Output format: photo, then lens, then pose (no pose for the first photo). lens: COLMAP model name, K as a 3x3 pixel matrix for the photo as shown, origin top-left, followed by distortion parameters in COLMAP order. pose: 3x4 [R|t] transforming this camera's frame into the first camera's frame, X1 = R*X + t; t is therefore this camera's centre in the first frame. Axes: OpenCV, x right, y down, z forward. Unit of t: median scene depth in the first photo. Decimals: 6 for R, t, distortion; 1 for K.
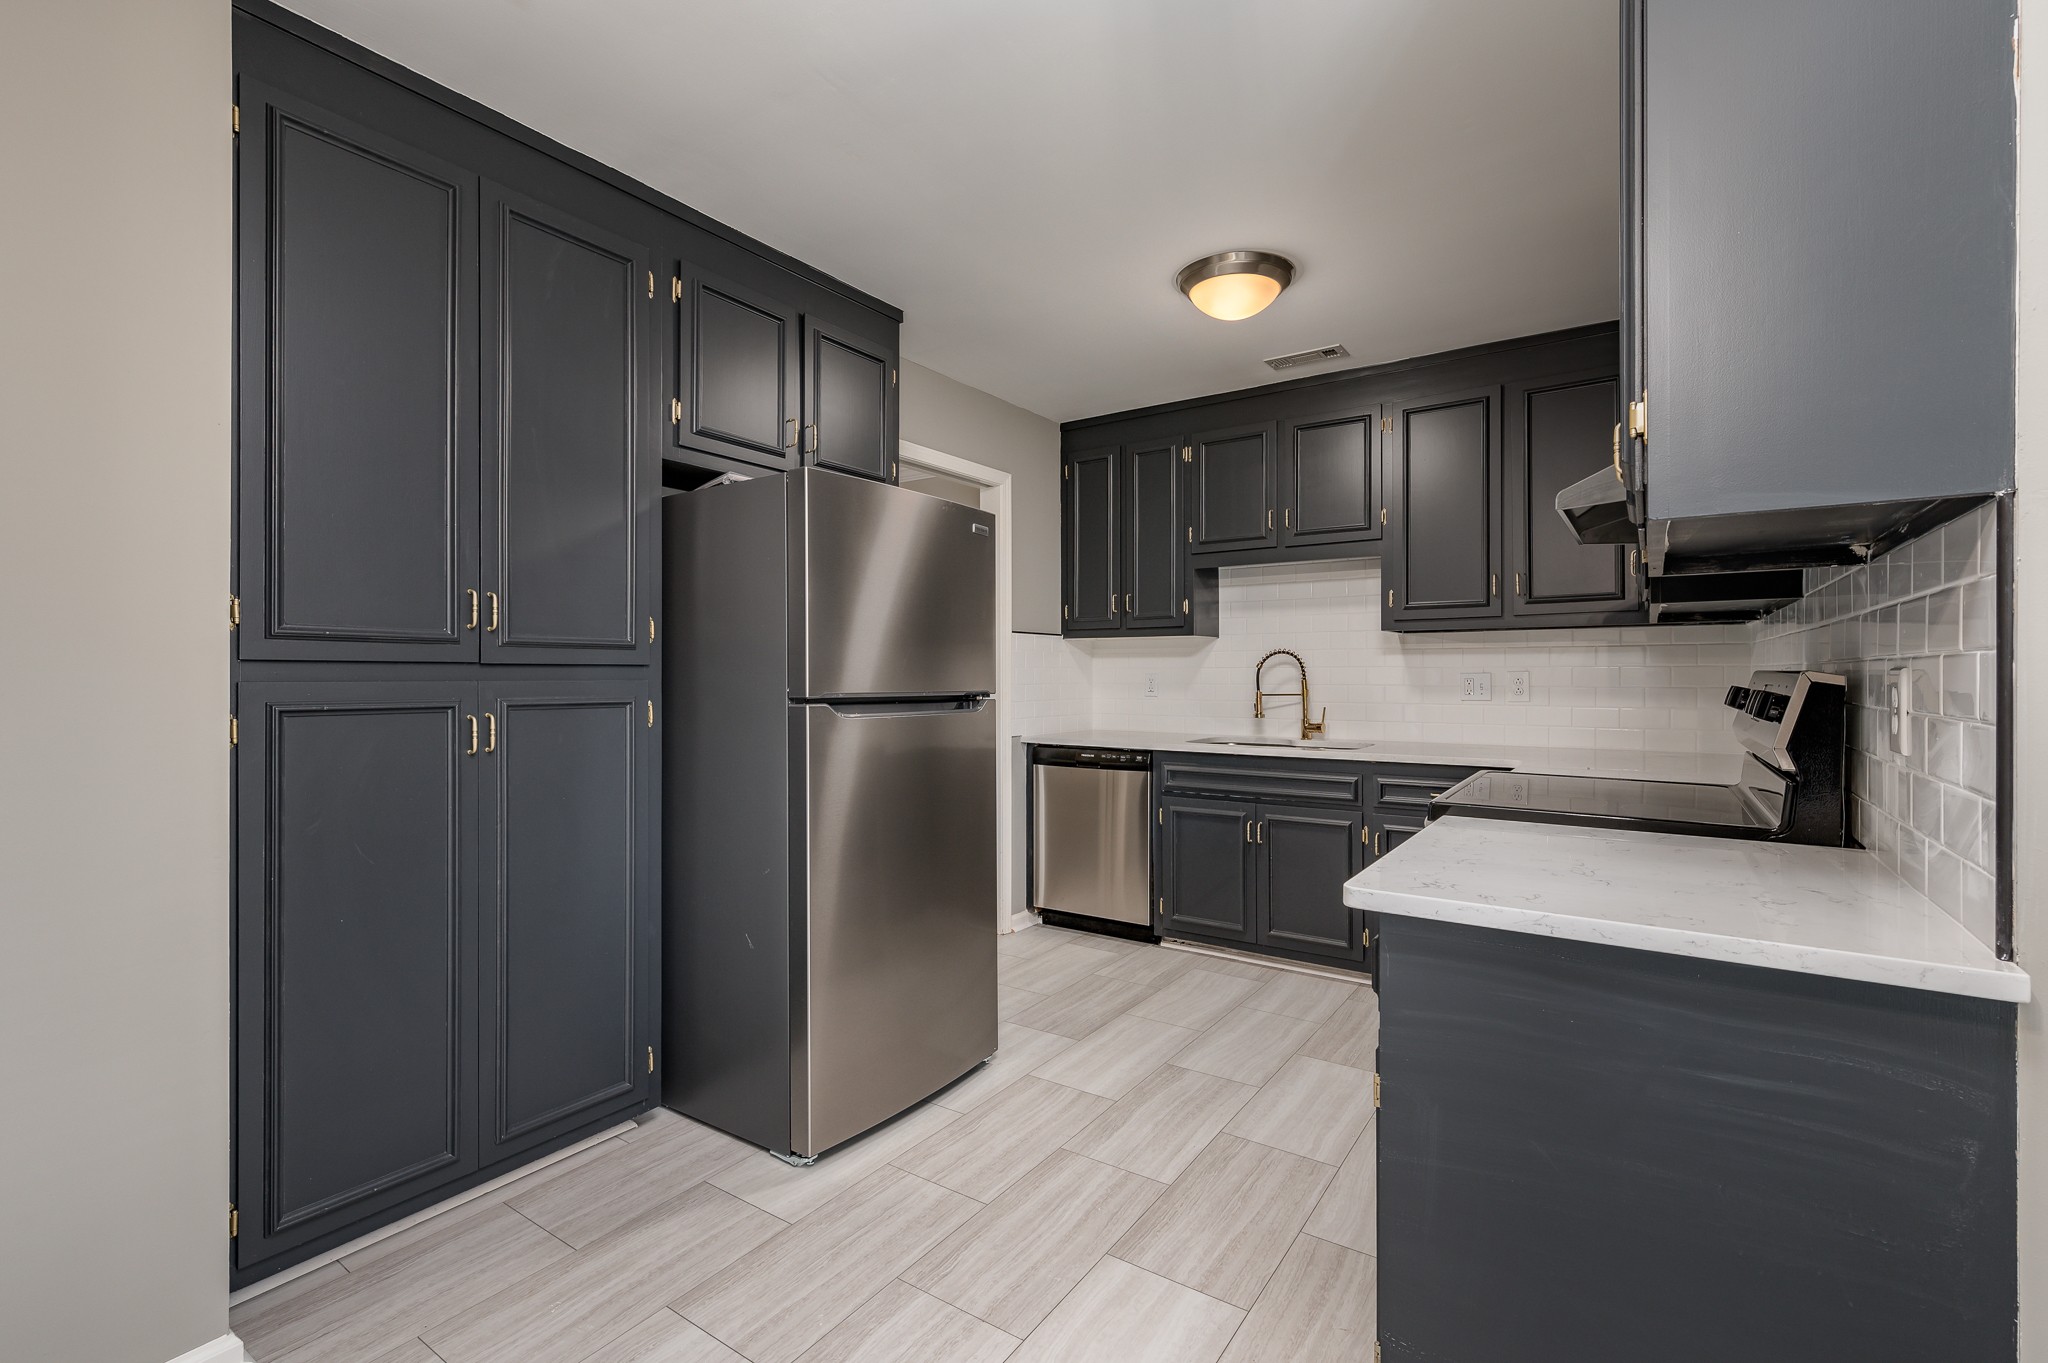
lens RADIAL K [[907.6, 0, 1030.1], [0, 907.6, 671.5], [0, 0, 1]] dist [0.001678, 0.000858]
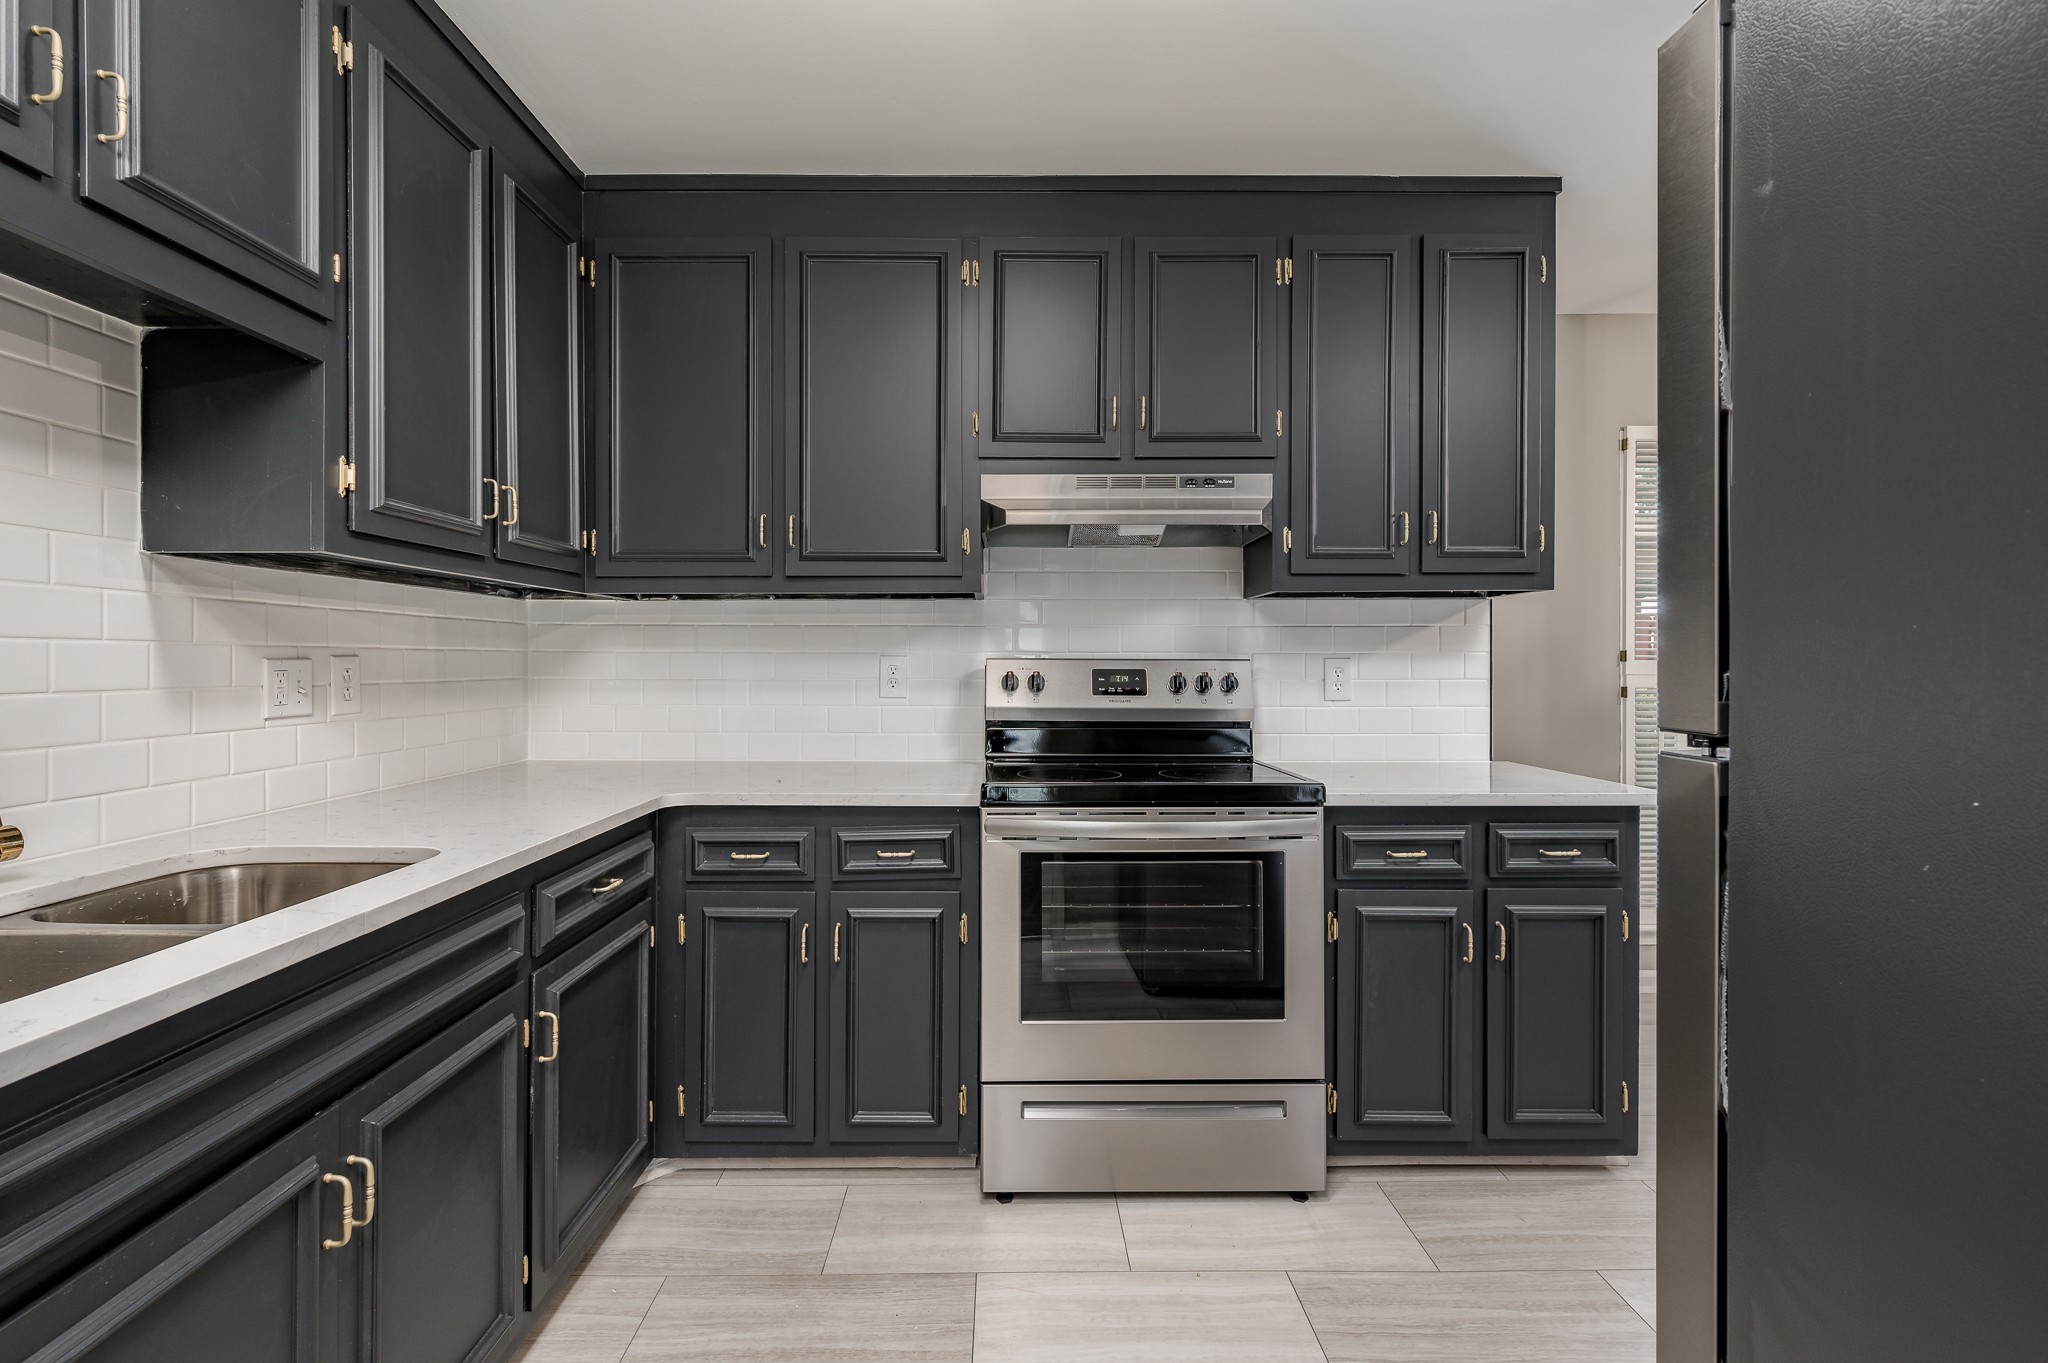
lens RADIAL K [[907.6, 0, 1007.8], [0, 907.6, 663.5], [0, 0, 1]] dist [0.001678, 0.000858]
pose [[-0.562223, 0.001089, 0.826985, -0.118982], [-0.001494, 0.999996, -0.002332, 0.005368], [-0.826984, -0.002546, -0.562219, 1.046758]]
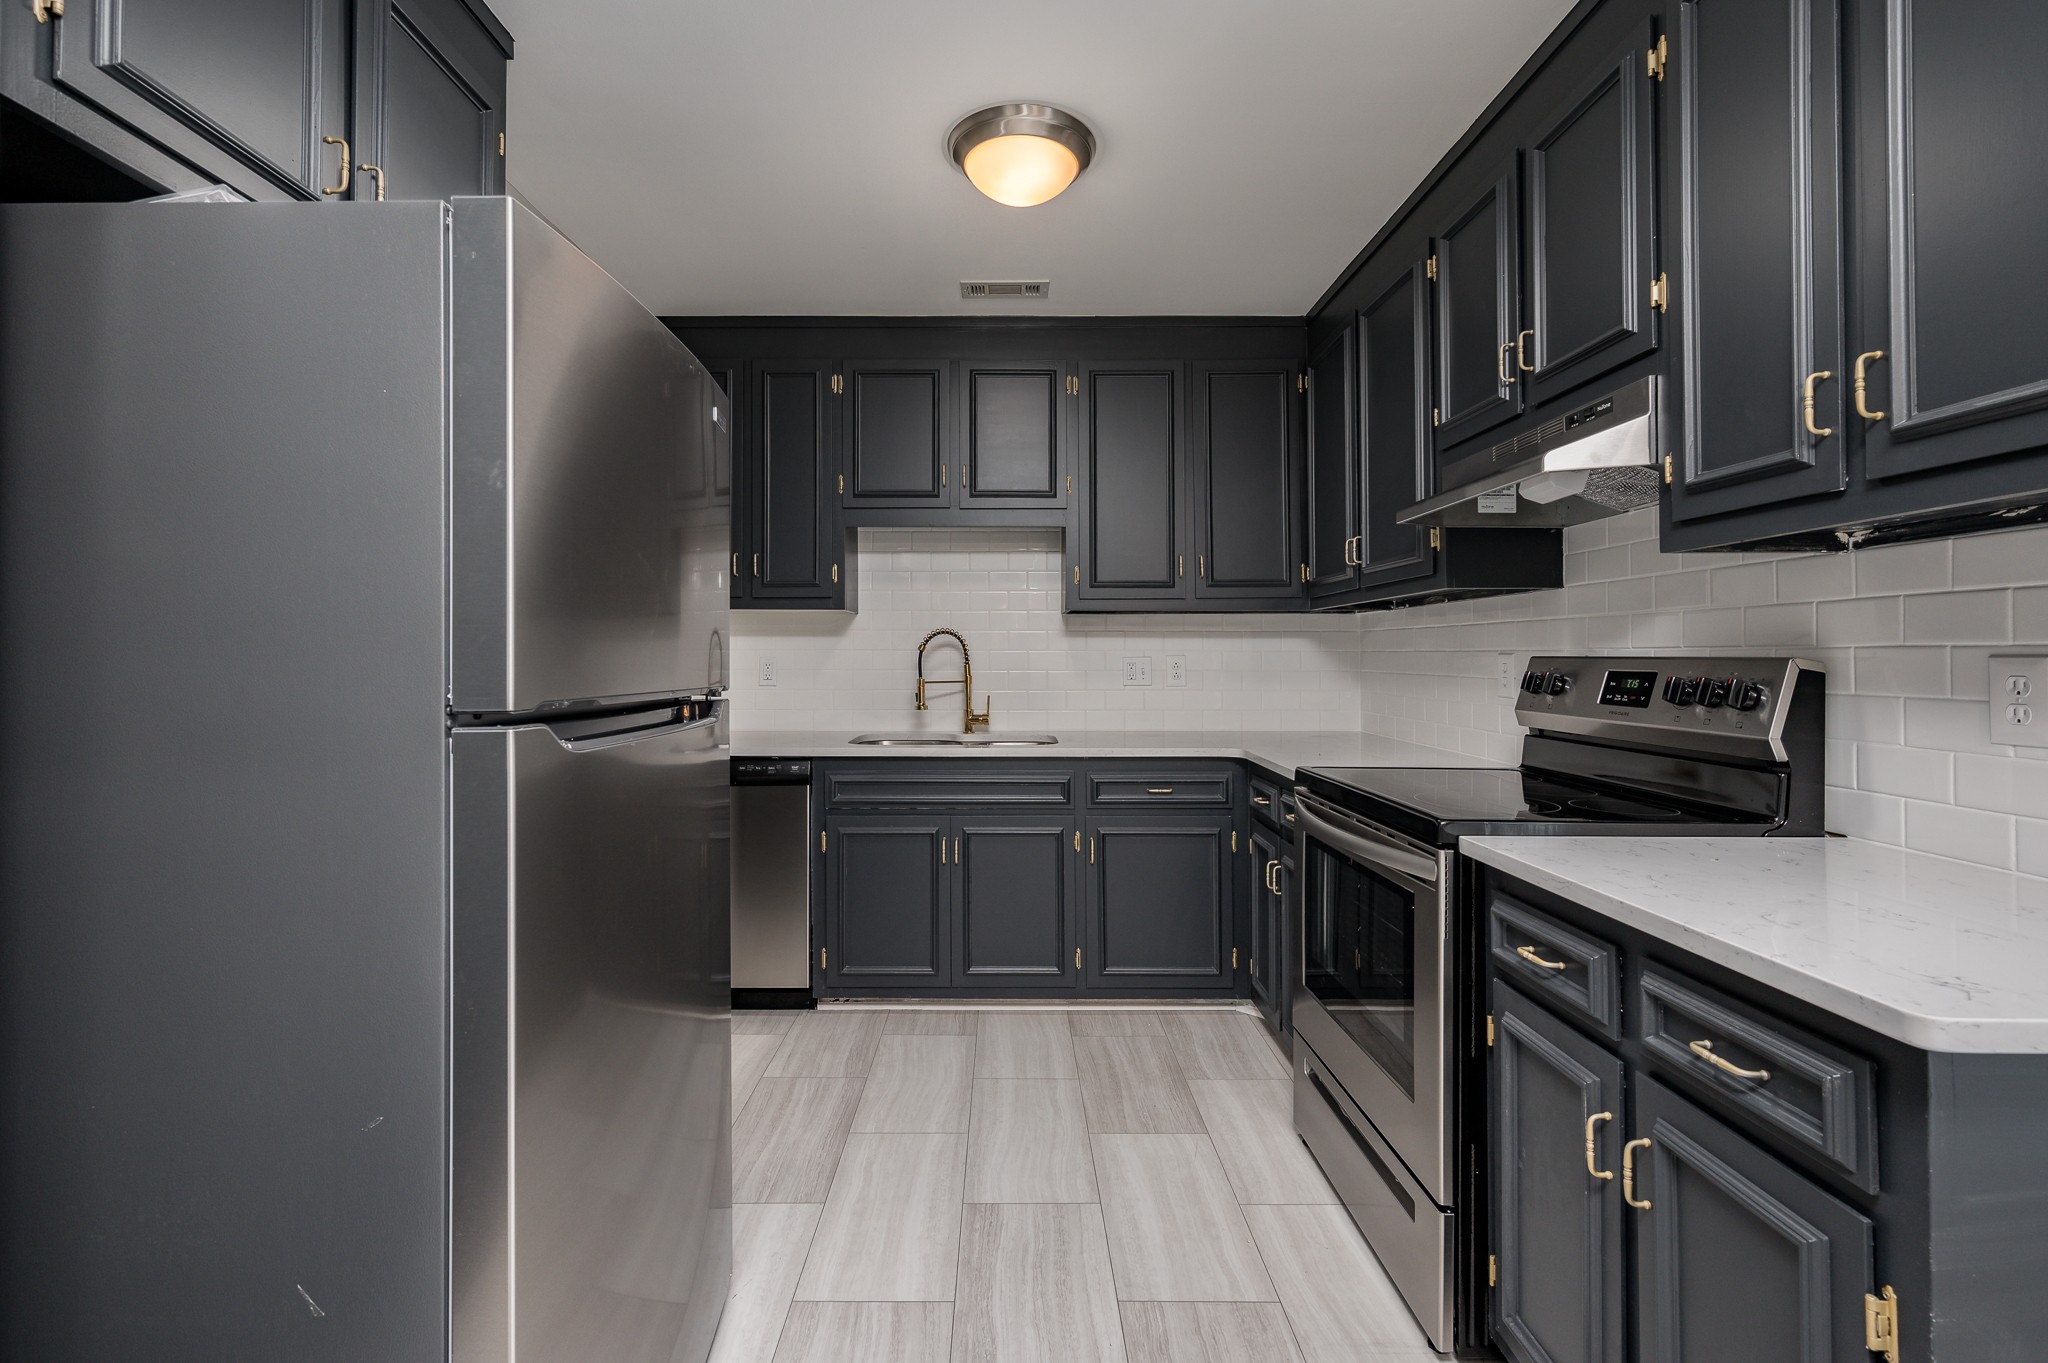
lens RADIAL K [[907.6, 0, 1002.6], [0, 907.6, 641.9], [0, 0, 1]] dist [0.001678, 0.000858]
pose [[0.829541, 0.011380, 0.558330, -0.182676], [-0.004005, 0.999888, -0.014430, -0.000083], [-0.558431, 0.009734, 0.829494, 0.307337]]
